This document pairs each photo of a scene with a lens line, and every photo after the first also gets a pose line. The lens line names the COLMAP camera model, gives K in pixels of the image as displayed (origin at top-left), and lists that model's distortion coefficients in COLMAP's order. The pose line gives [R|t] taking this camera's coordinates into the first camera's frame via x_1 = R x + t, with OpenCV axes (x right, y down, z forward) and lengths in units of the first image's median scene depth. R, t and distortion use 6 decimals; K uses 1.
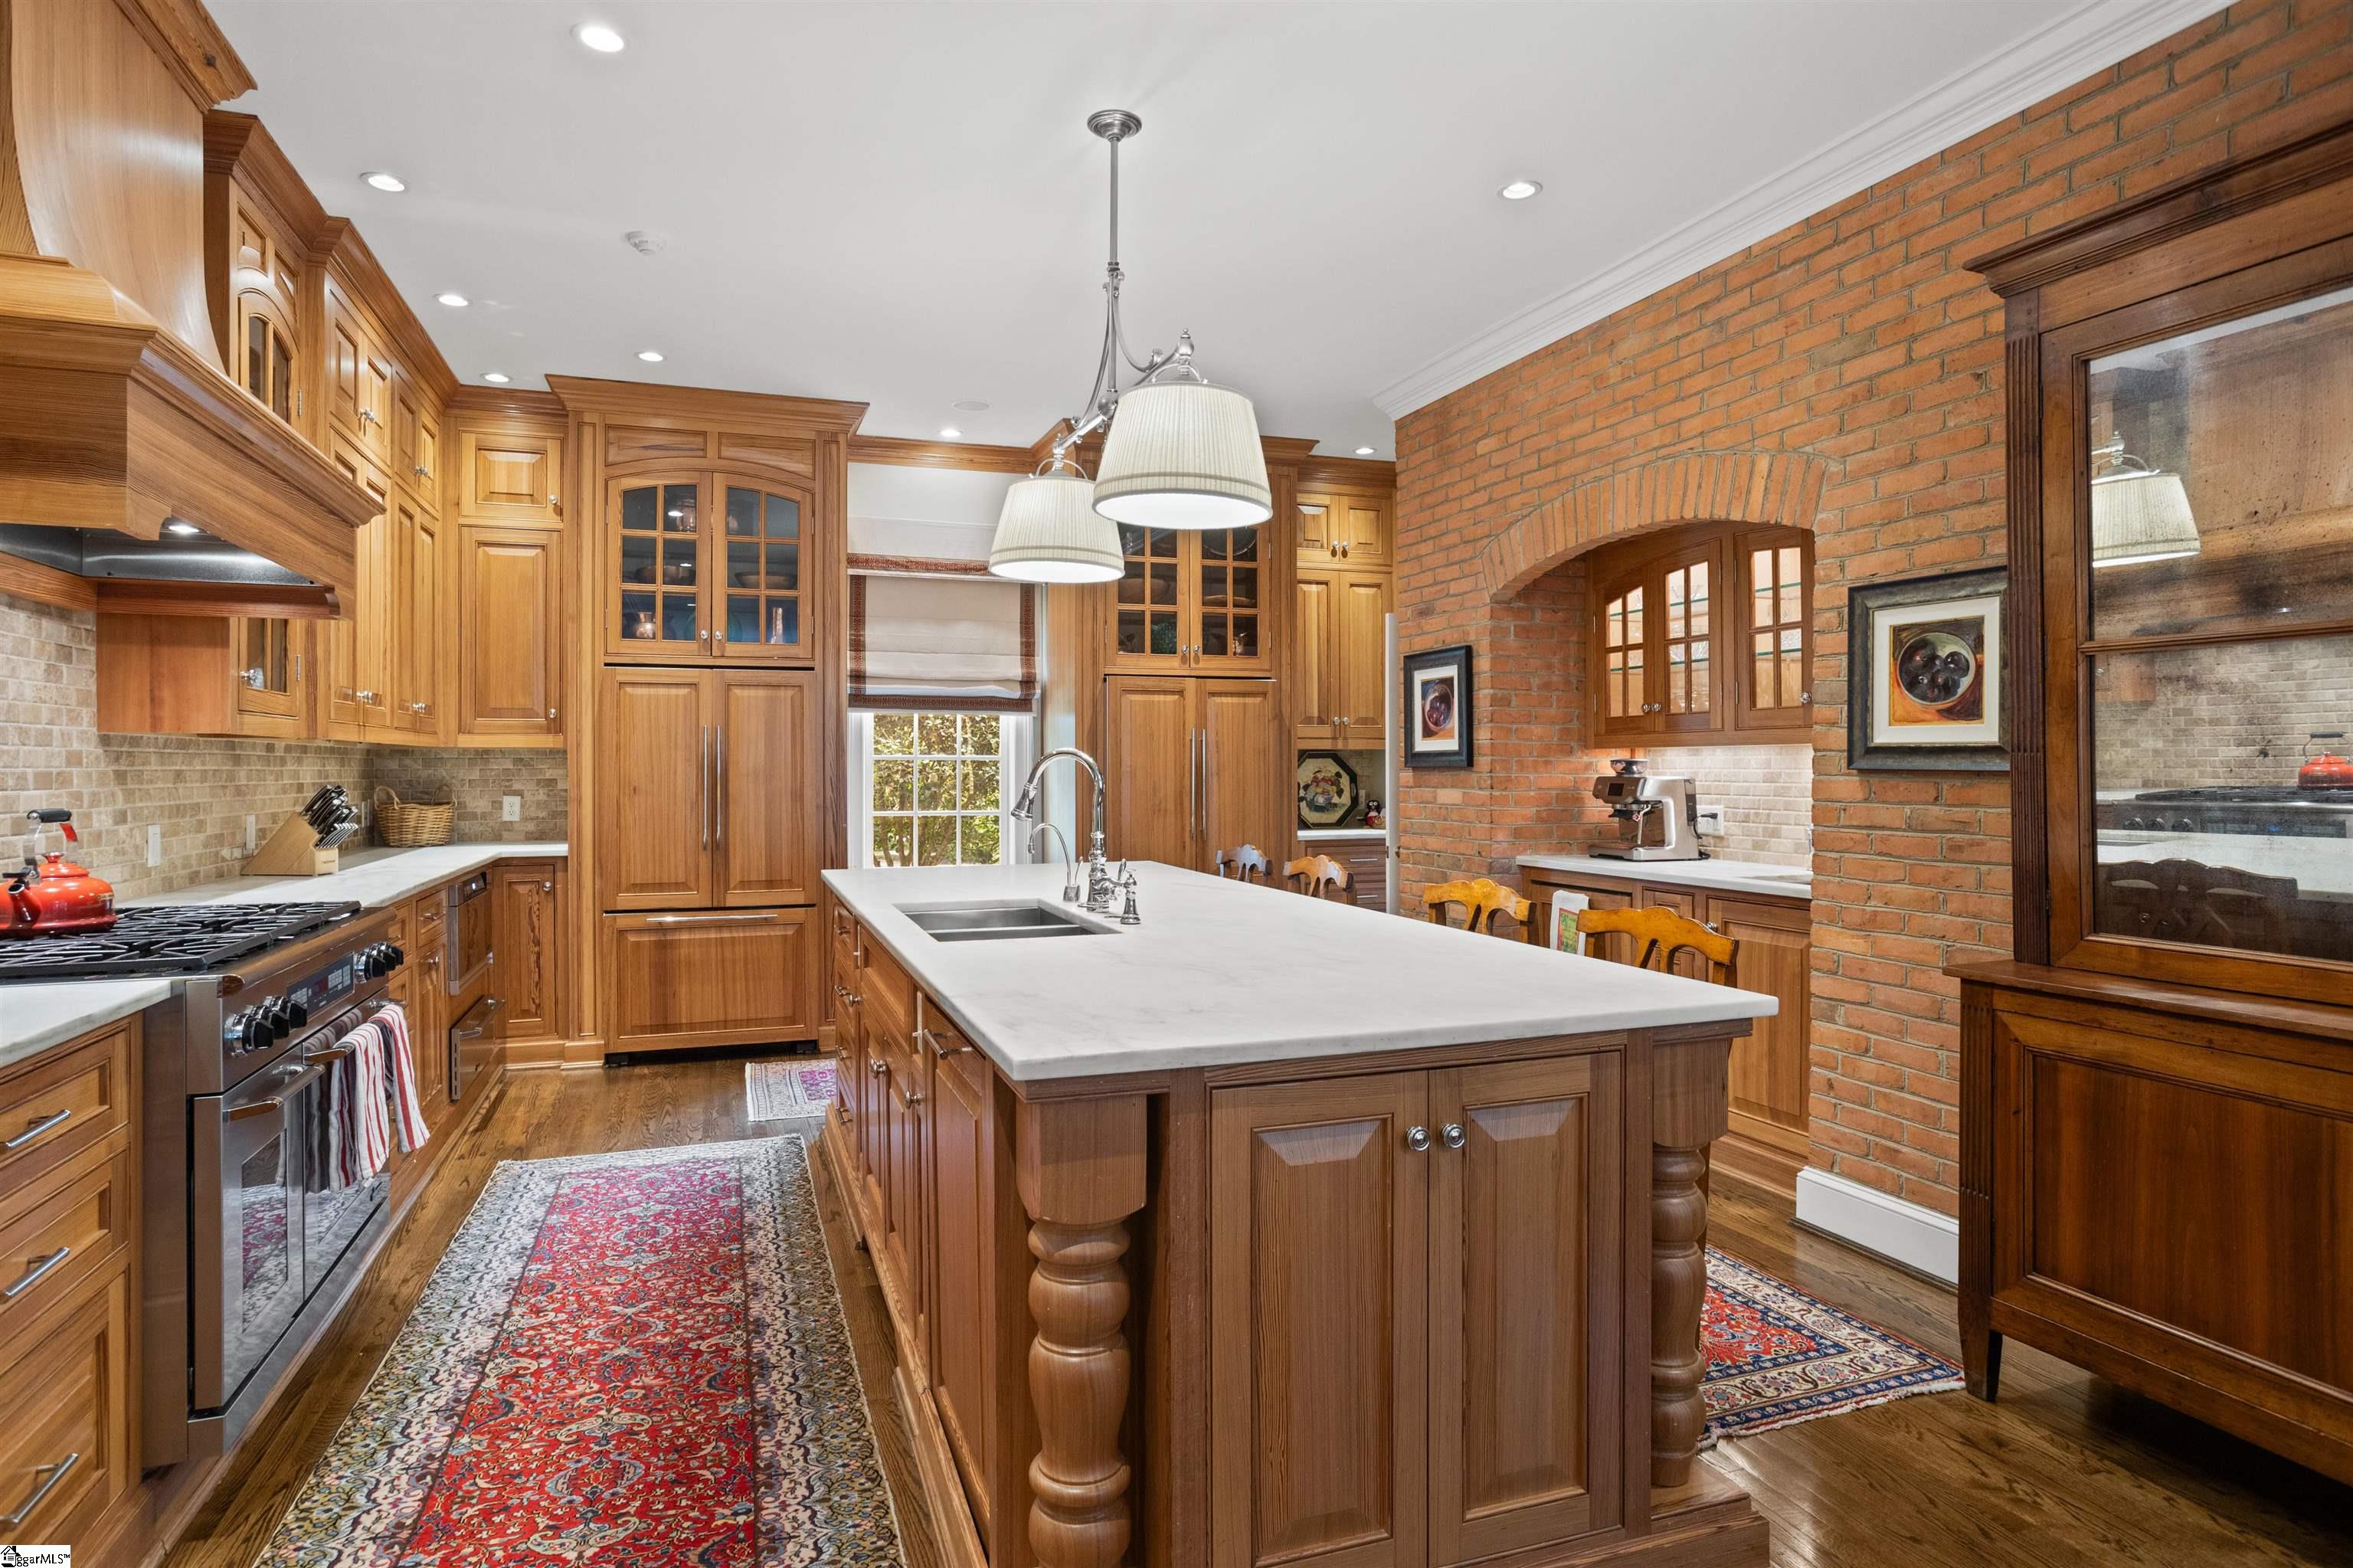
lens RADIAL K [[1283.5, 0, 1176.5], [0, 1283.5, 784.0], [0, 0, 1]] dist [-0.036221, 0.000316]
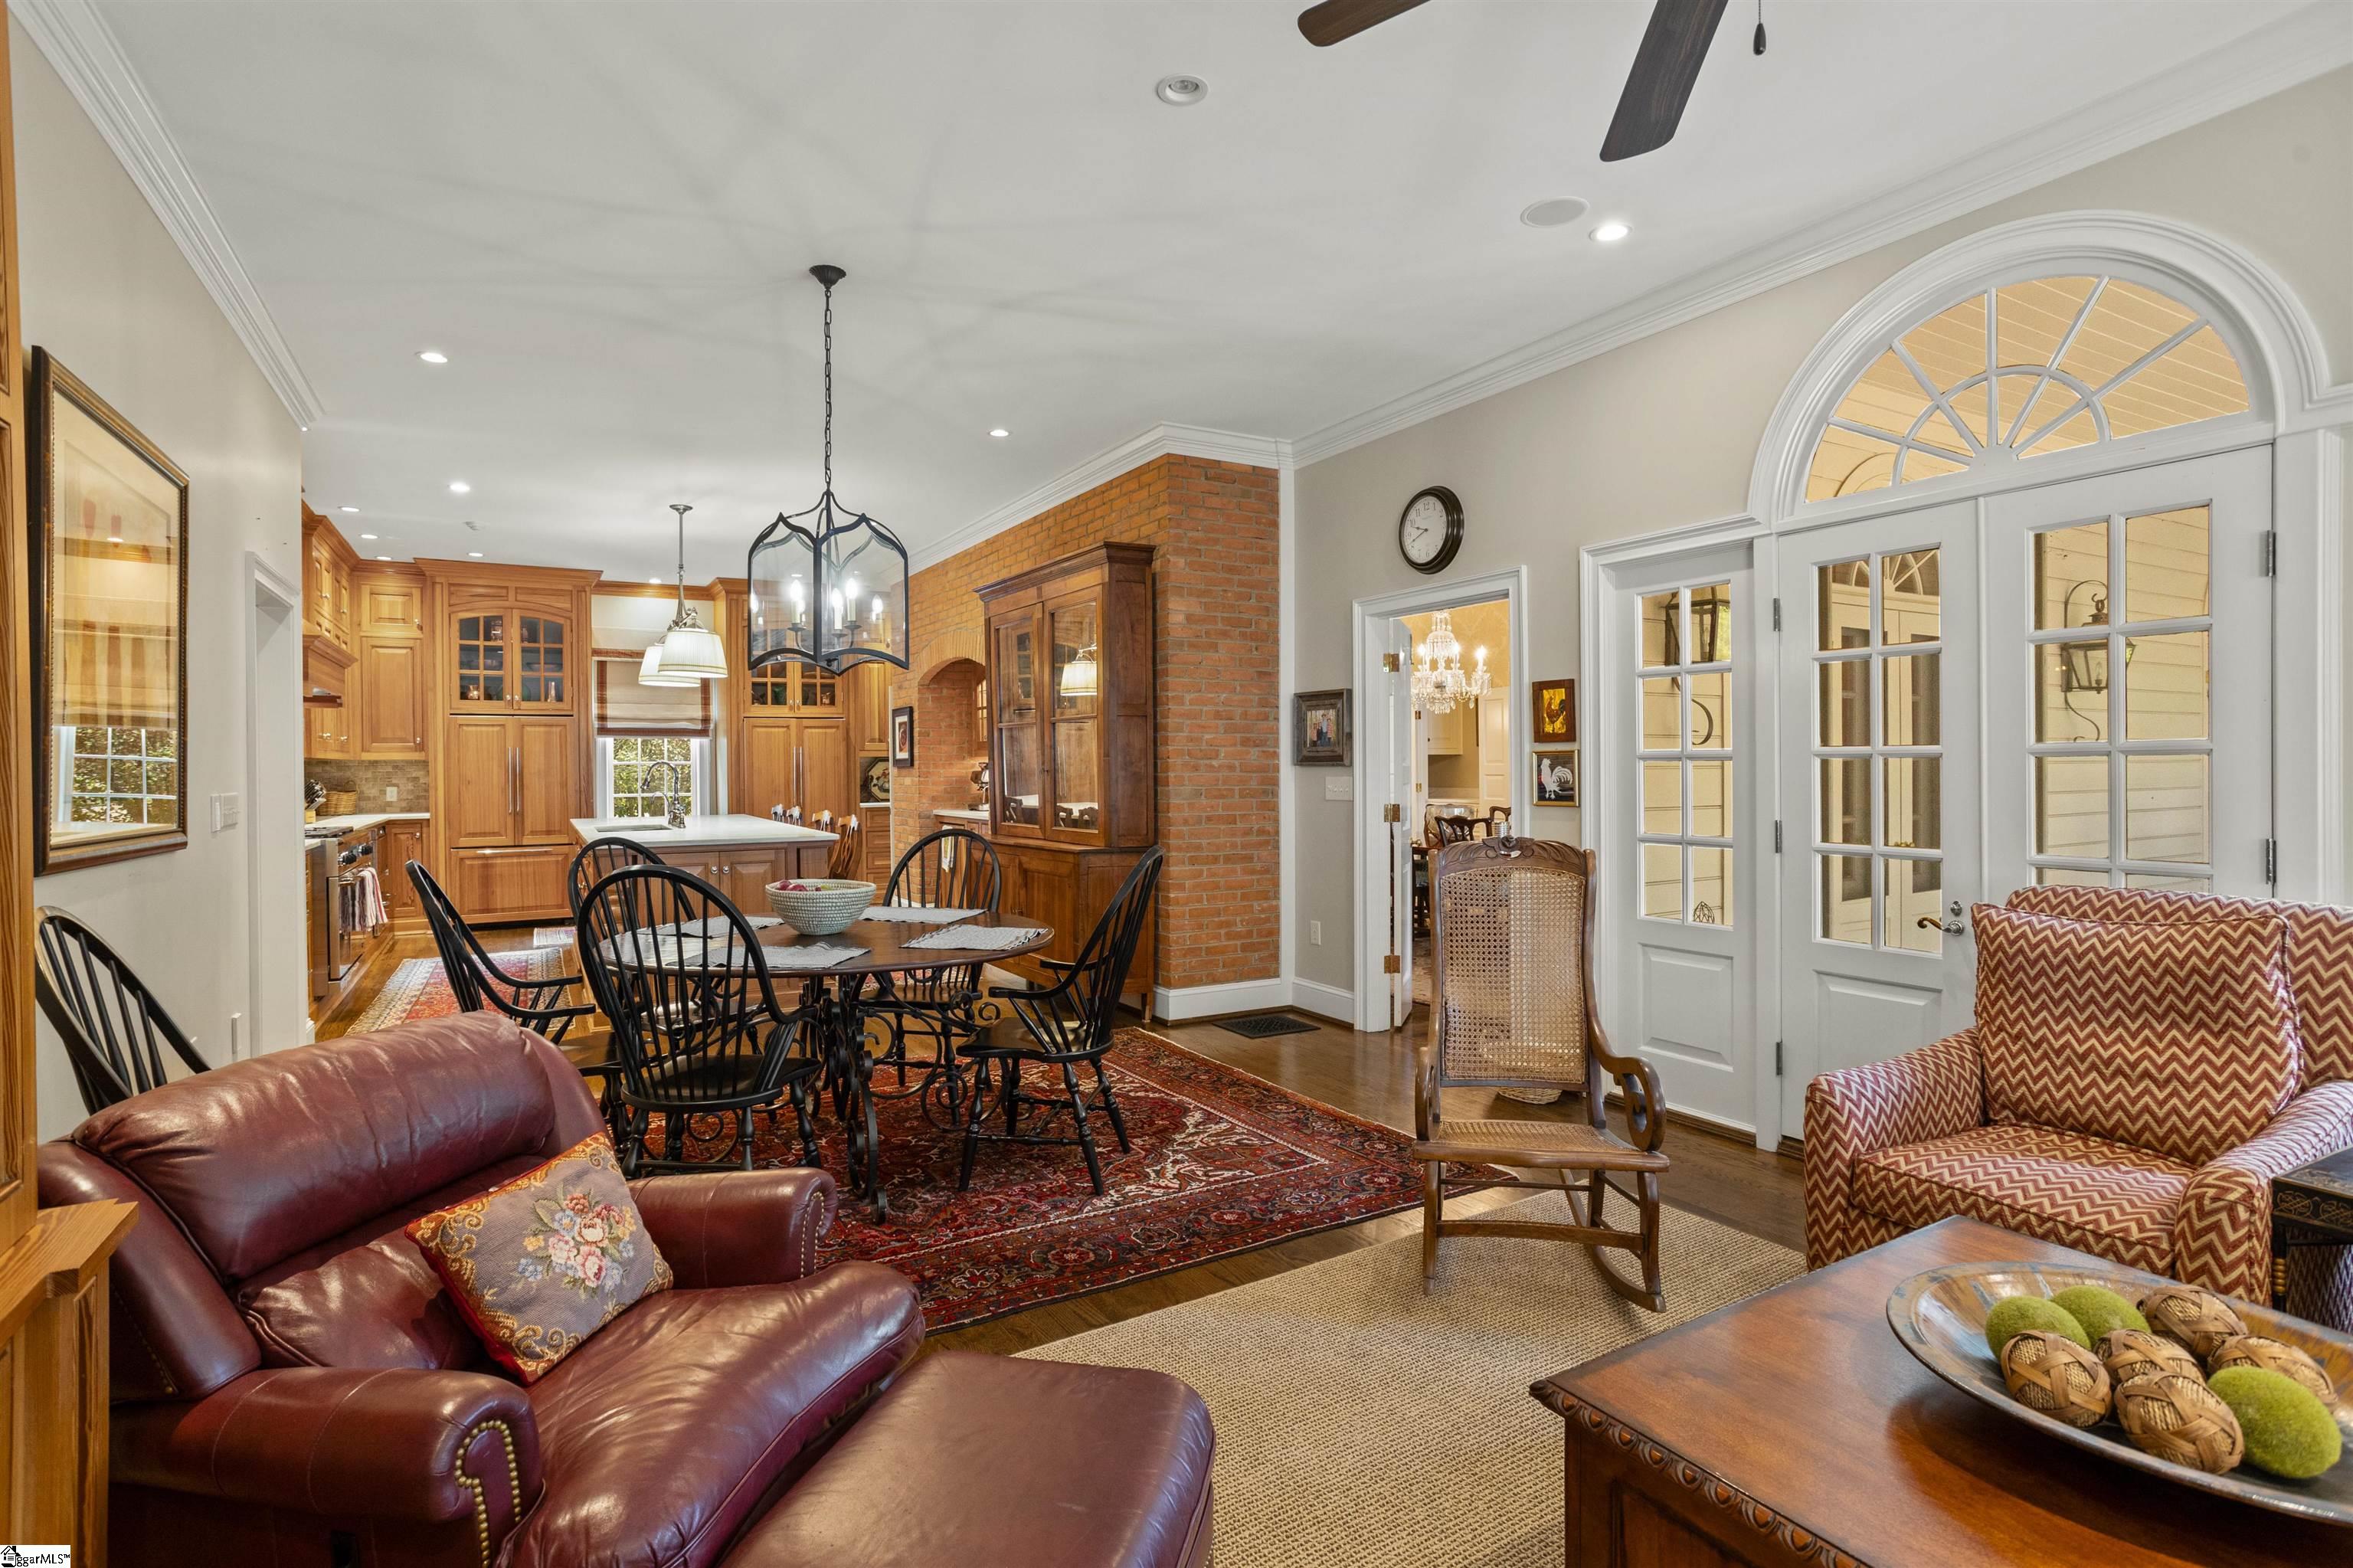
lens RADIAL K [[1142.3, 0, 1164.5], [0, 1142.3, 781.8], [0, 0, 1]] dist [-0.041560, 0.026587]
pose [[0.986131, -0.010421, 0.165644, 0.290239], [0.010117, 0.999945, 0.002678, 0.009406], [-0.165663, -0.000965, 0.986182, -0.758323]]
